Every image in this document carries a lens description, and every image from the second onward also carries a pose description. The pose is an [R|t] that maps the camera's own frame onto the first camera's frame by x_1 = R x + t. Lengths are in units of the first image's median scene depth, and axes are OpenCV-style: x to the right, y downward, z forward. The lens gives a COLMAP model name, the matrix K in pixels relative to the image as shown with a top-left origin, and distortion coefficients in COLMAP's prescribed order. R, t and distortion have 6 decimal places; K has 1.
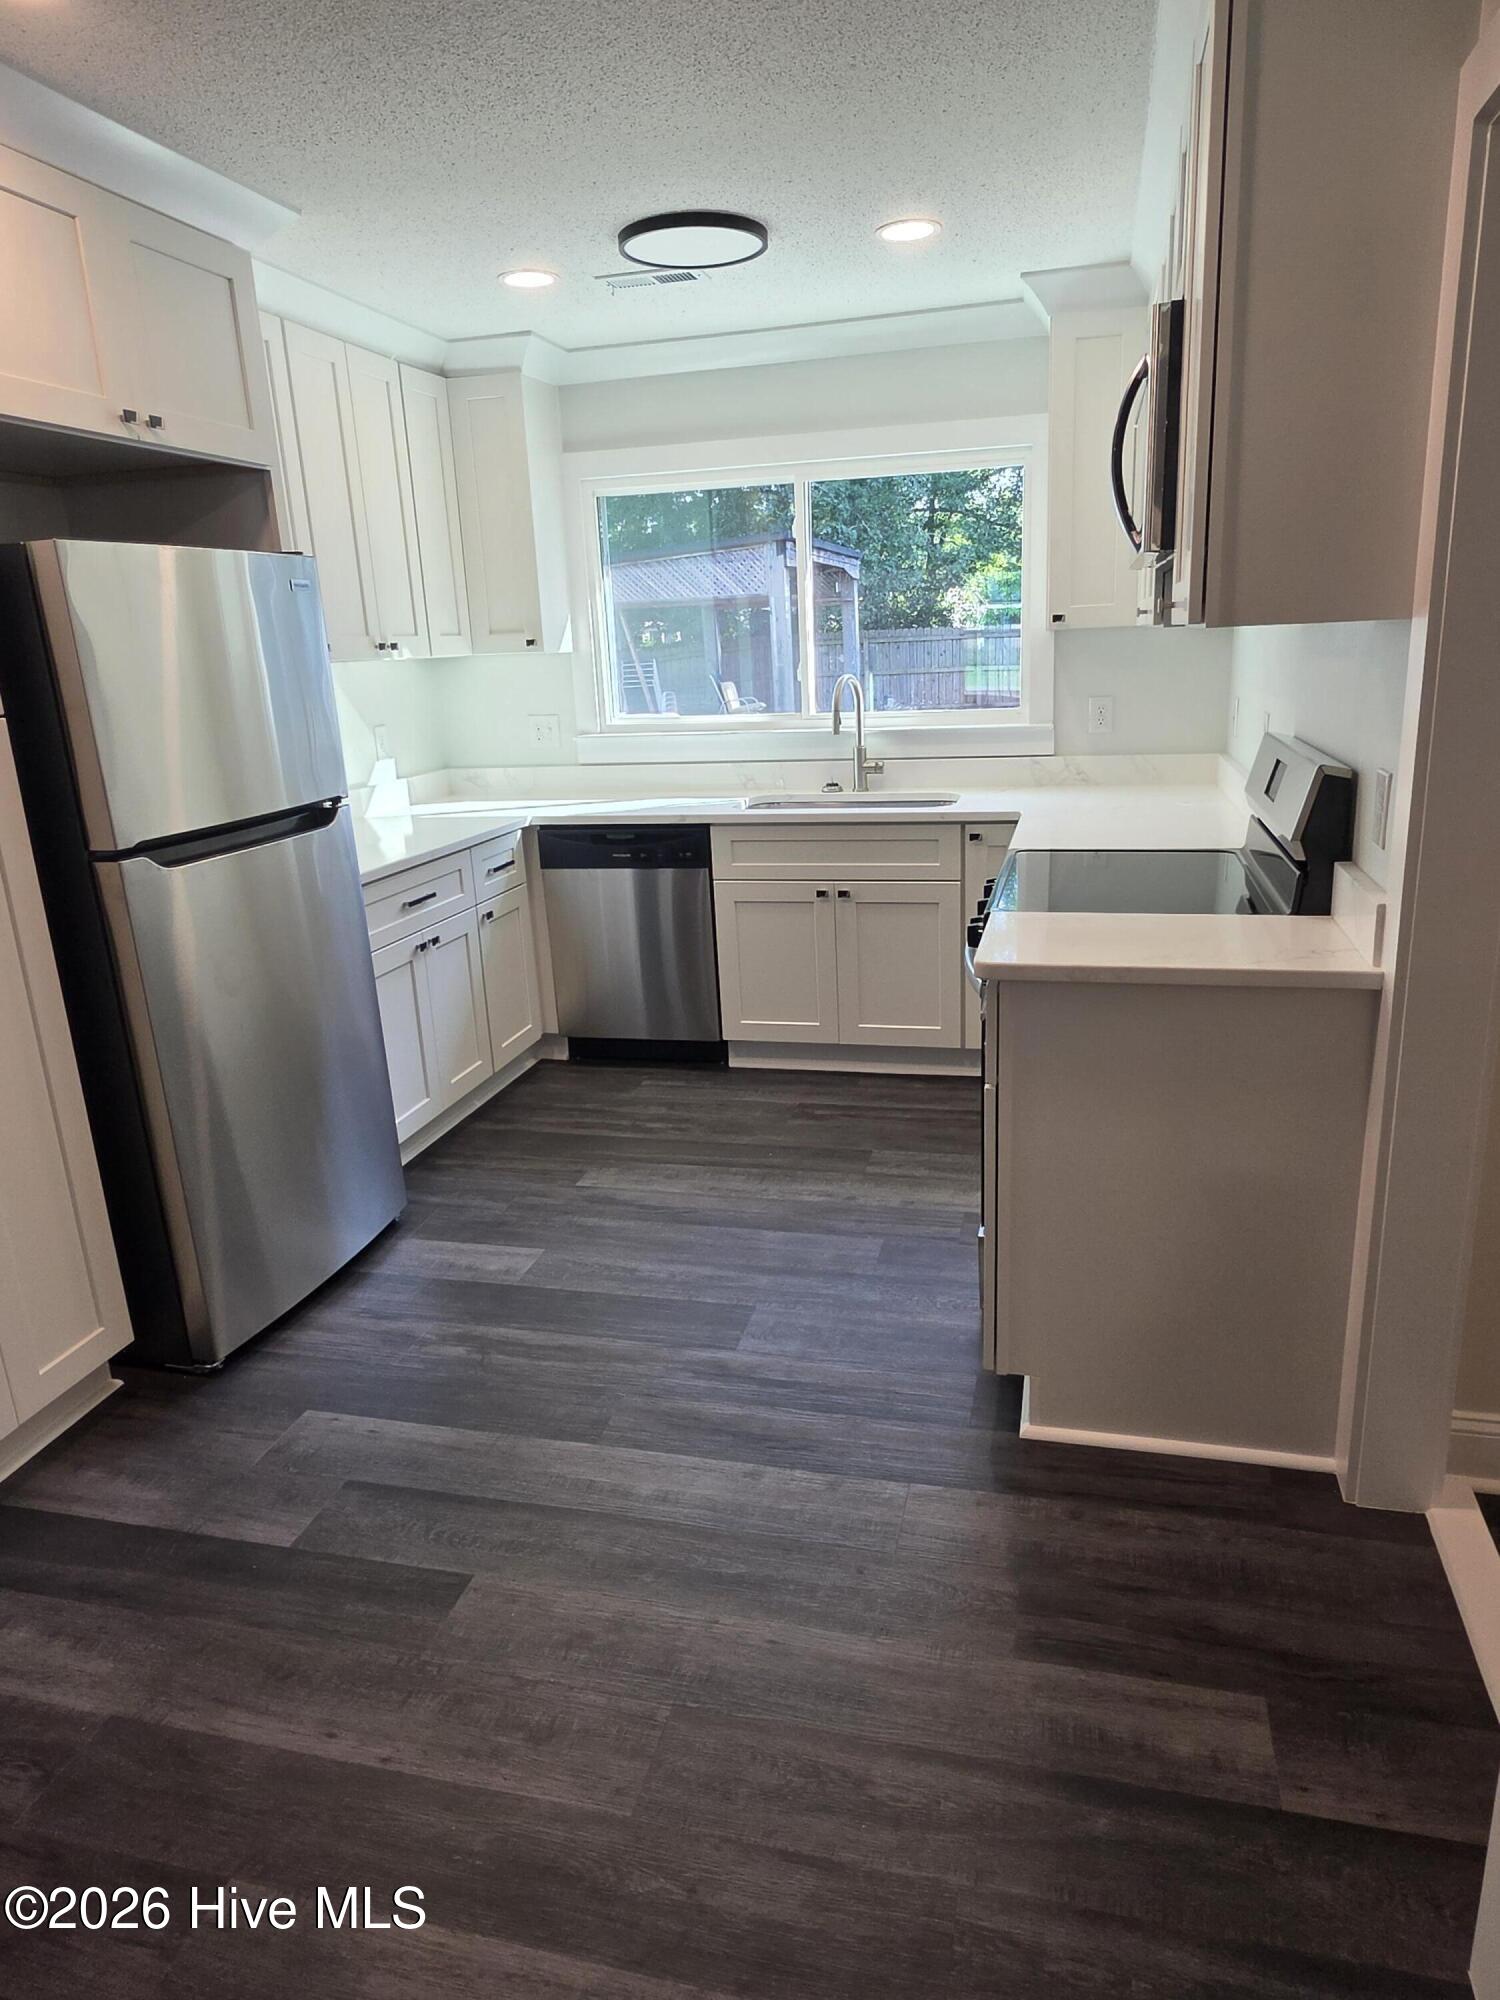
lens RADIAL K [[1247.1, 0, 758.5], [0, 1247.1, 1000.4], [0, 0, 1]] dist [-0.003520, 0.001195]
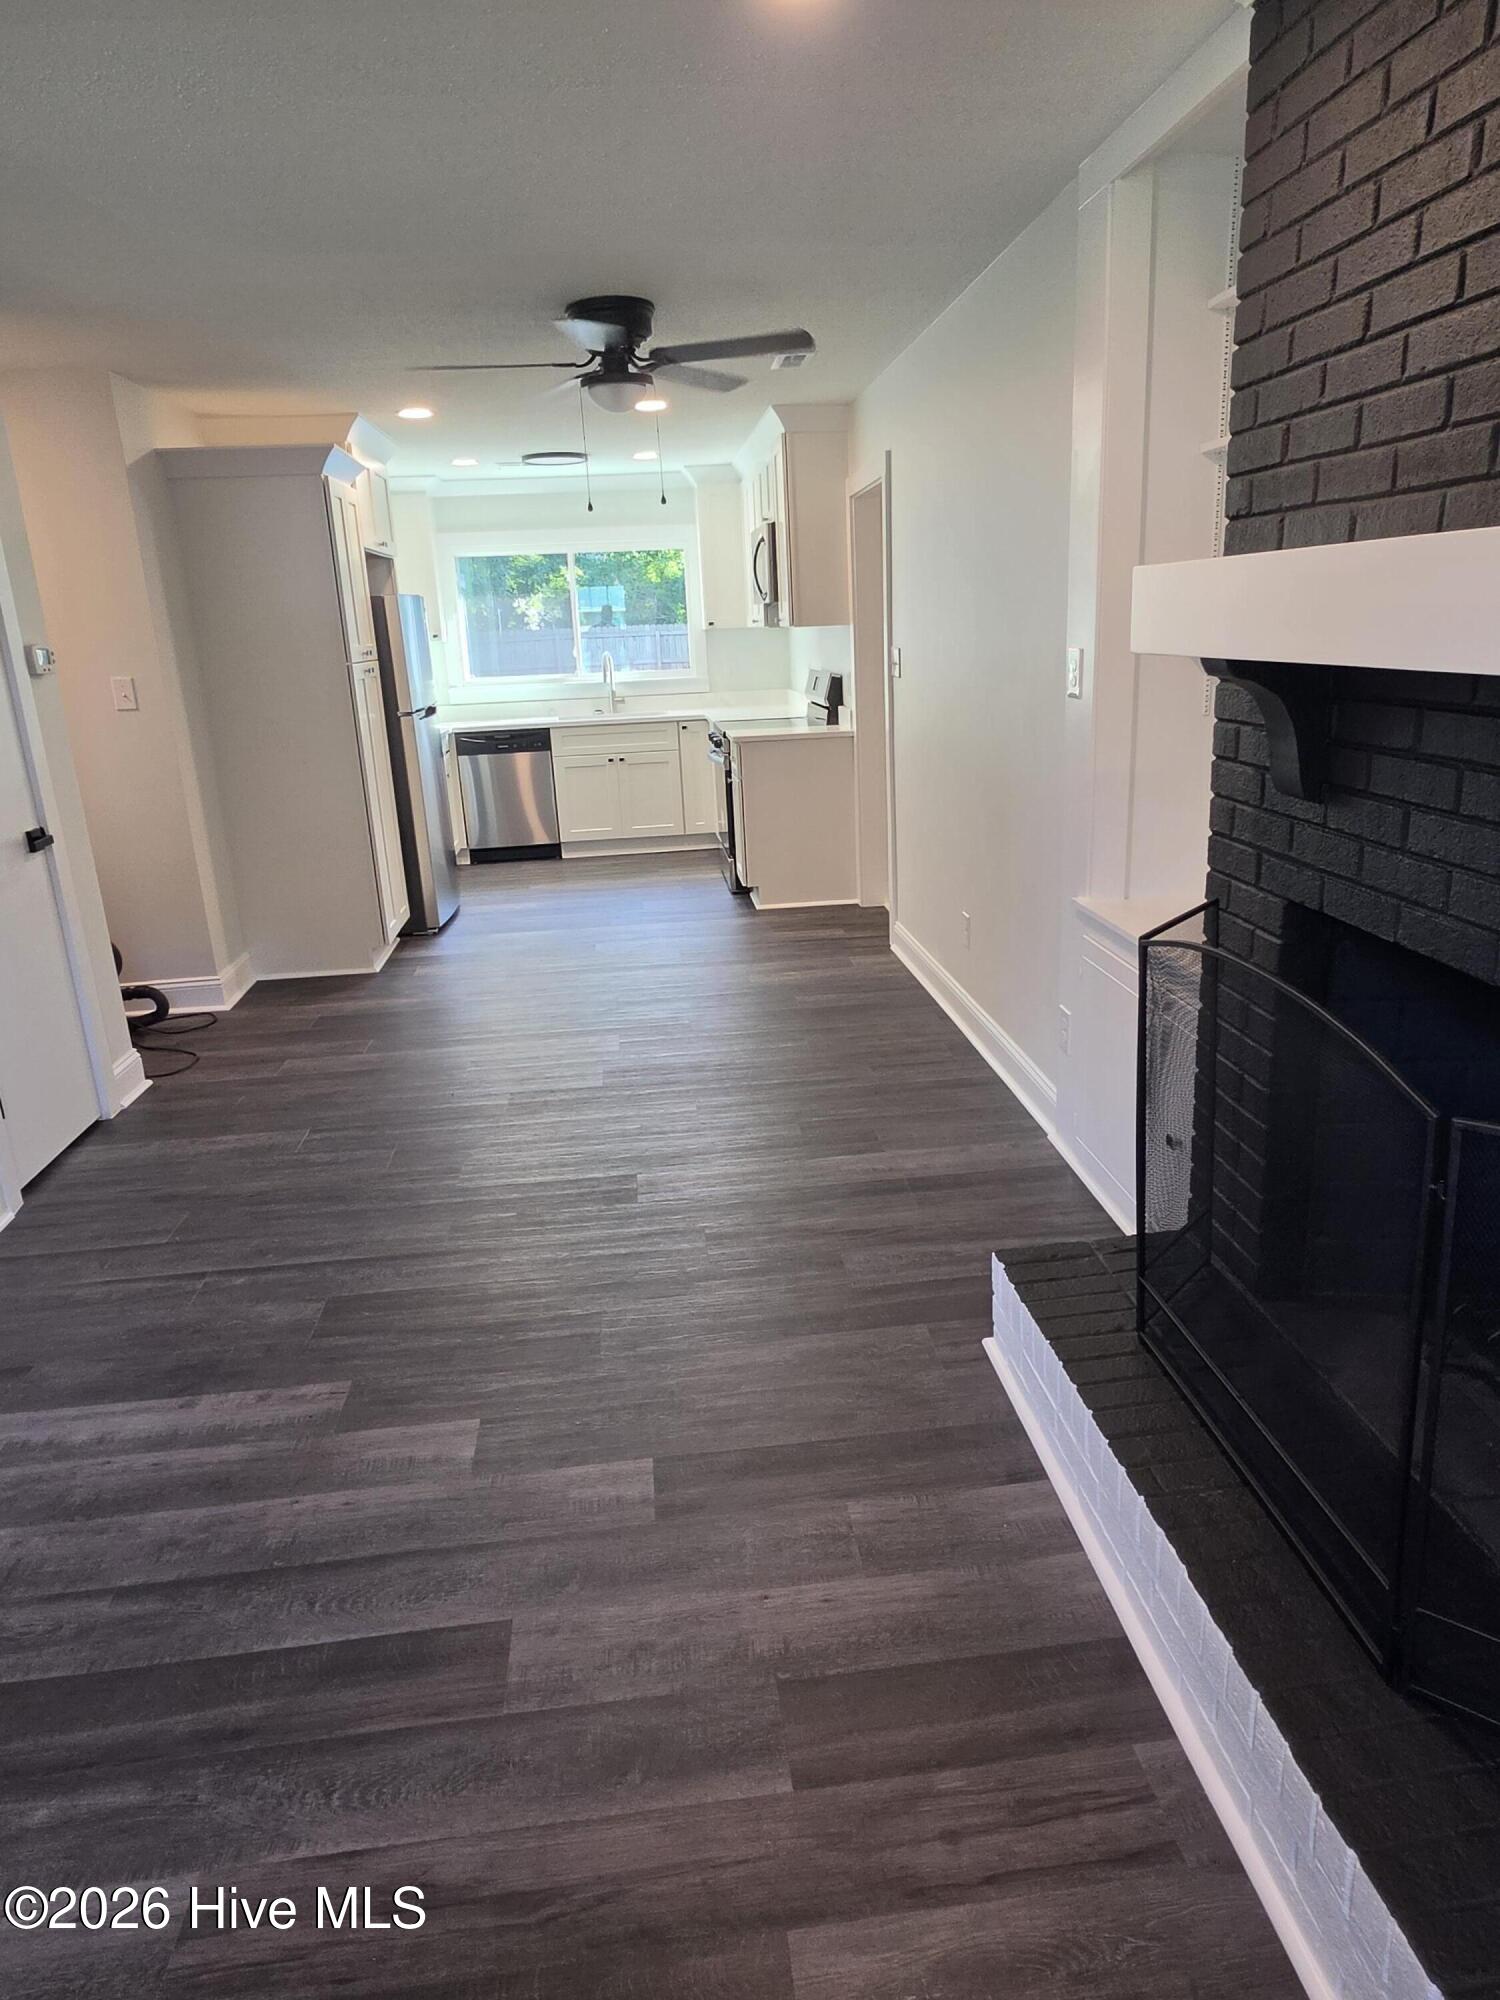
lens RADIAL K [[1247.1, 0, 750.0], [0, 1247.1, 995.0], [0, 0, 1]] dist [-0.003520, 0.001195]
pose [[0.938898, -0.095353, 0.330724, -0.412776], [0.097982, 0.995150, 0.008753, 0.277792], [-0.329955, 0.024187, 0.943687, -0.905647]]
